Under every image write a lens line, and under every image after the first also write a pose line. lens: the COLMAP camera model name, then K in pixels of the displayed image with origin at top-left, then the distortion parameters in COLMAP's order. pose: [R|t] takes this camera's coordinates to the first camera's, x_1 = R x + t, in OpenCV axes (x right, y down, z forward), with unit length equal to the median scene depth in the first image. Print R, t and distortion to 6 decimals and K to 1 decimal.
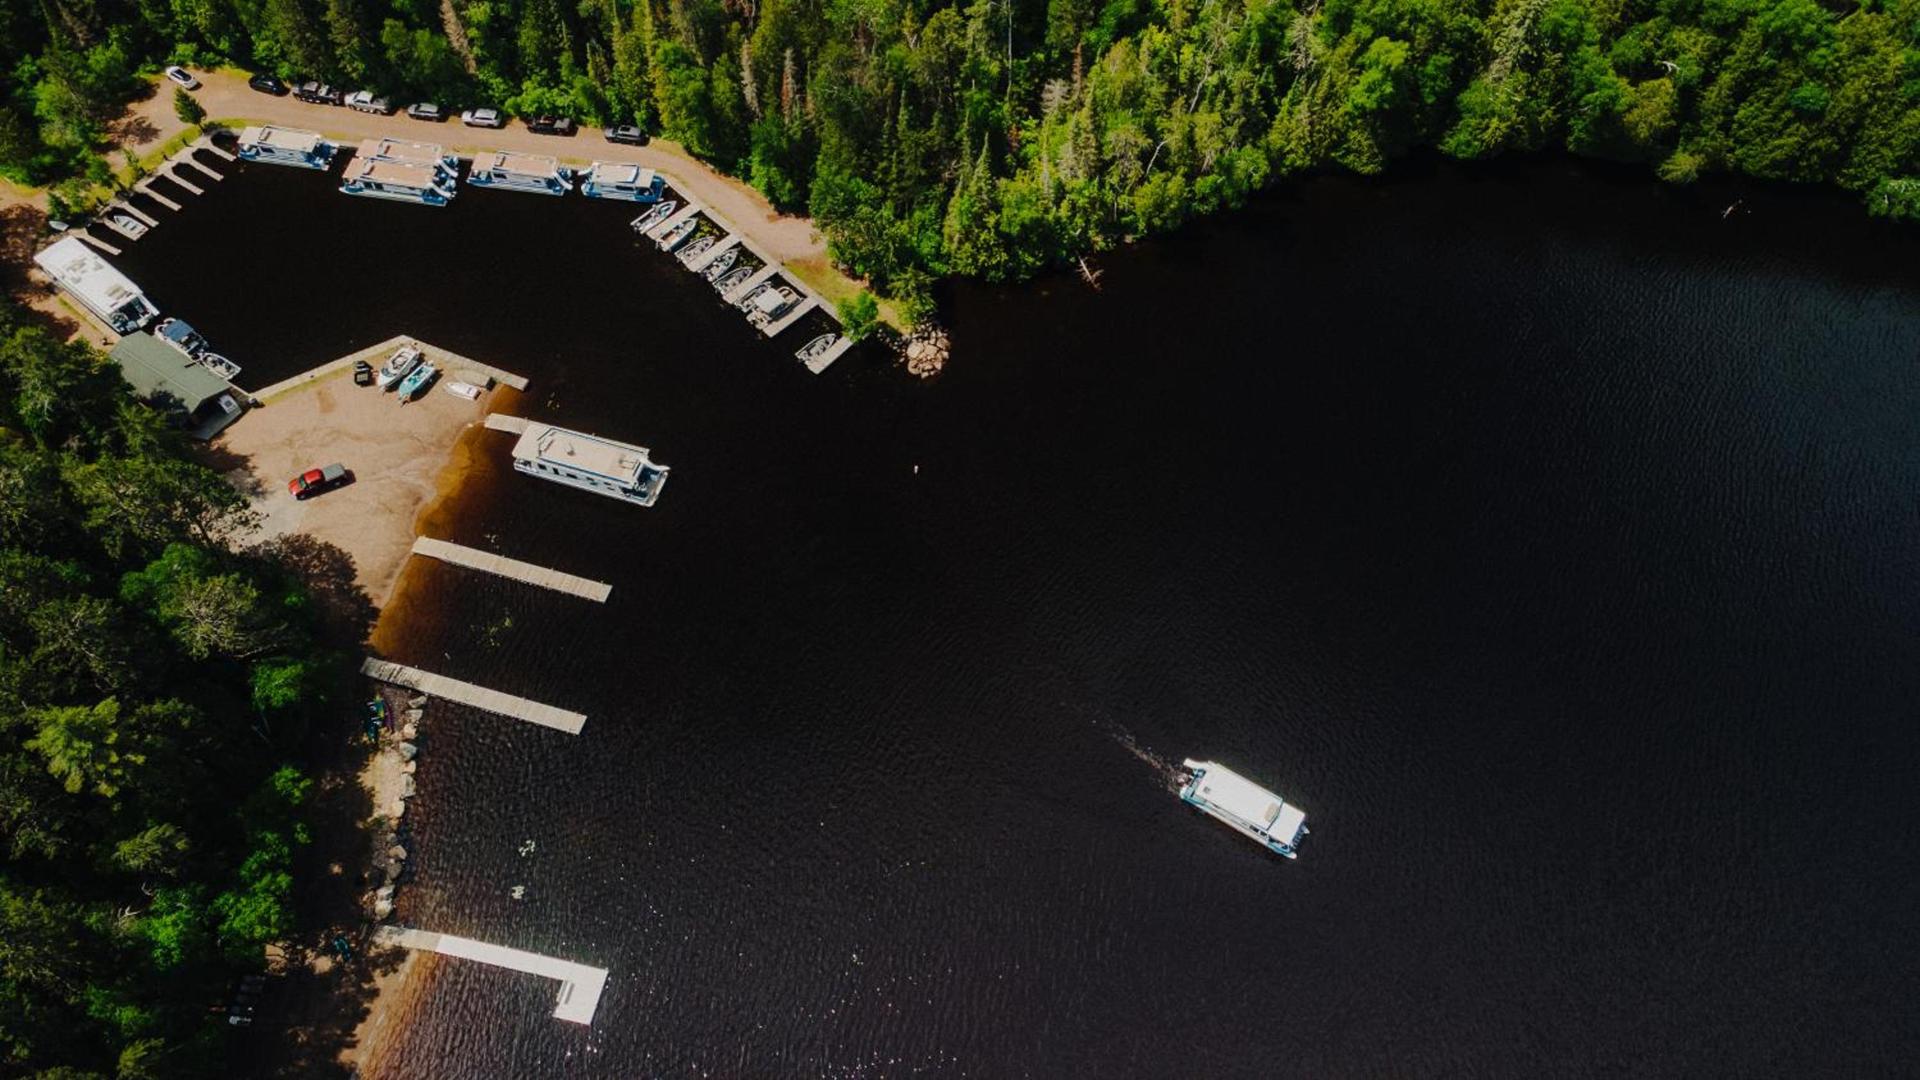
lens RADIAL K [[1402.3, 0, 960.0], [0, 1402.3, 540.0], [0, 0, 1]] dist [0.001816, 0.000045]
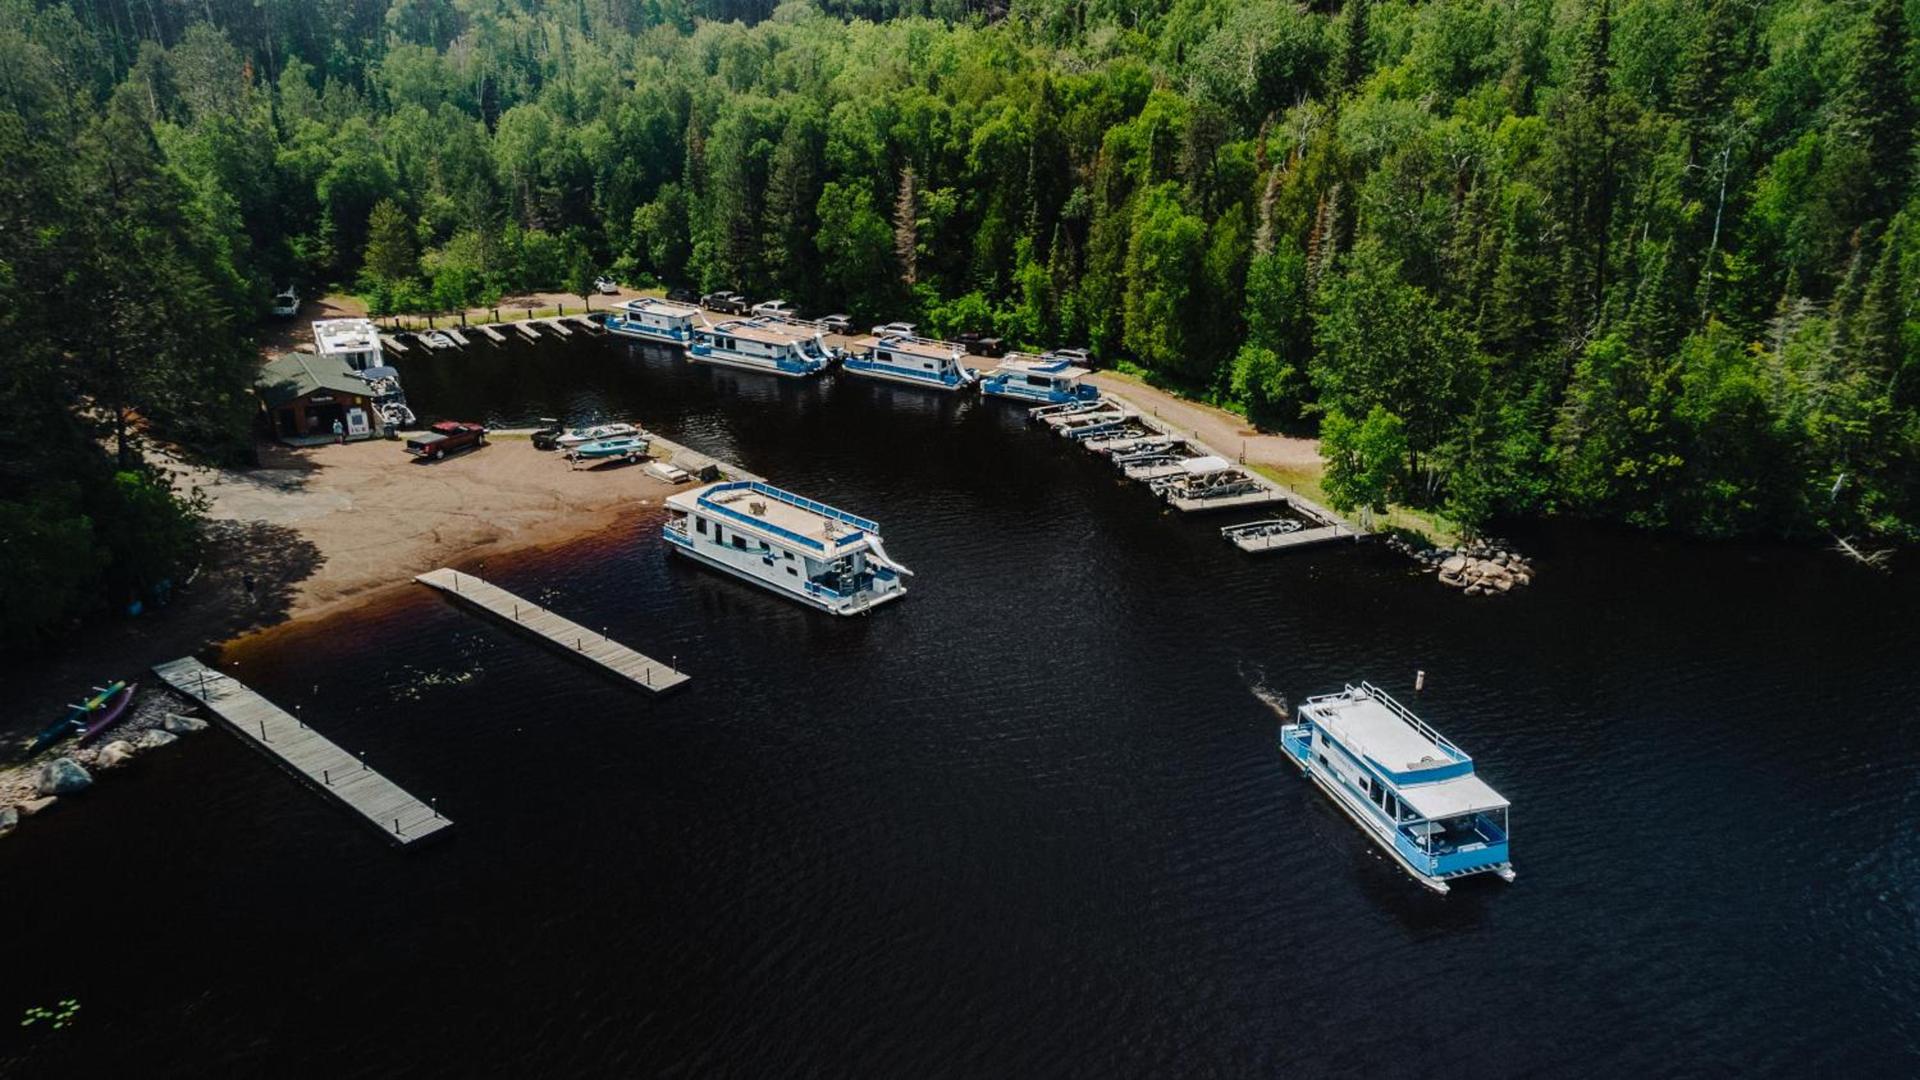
lens RADIAL K [[1433.5, 0, 960.0], [0, 1433.5, 540.0], [0, 0, 1]] dist [-0.000719, 0.079669]
pose [[0.903242, 0.153322, -0.400808, 0.011099], [-0.359901, 0.779340, -0.512933, 0.178028], [0.233722, 0.607553, 0.759114, 0.549561]]
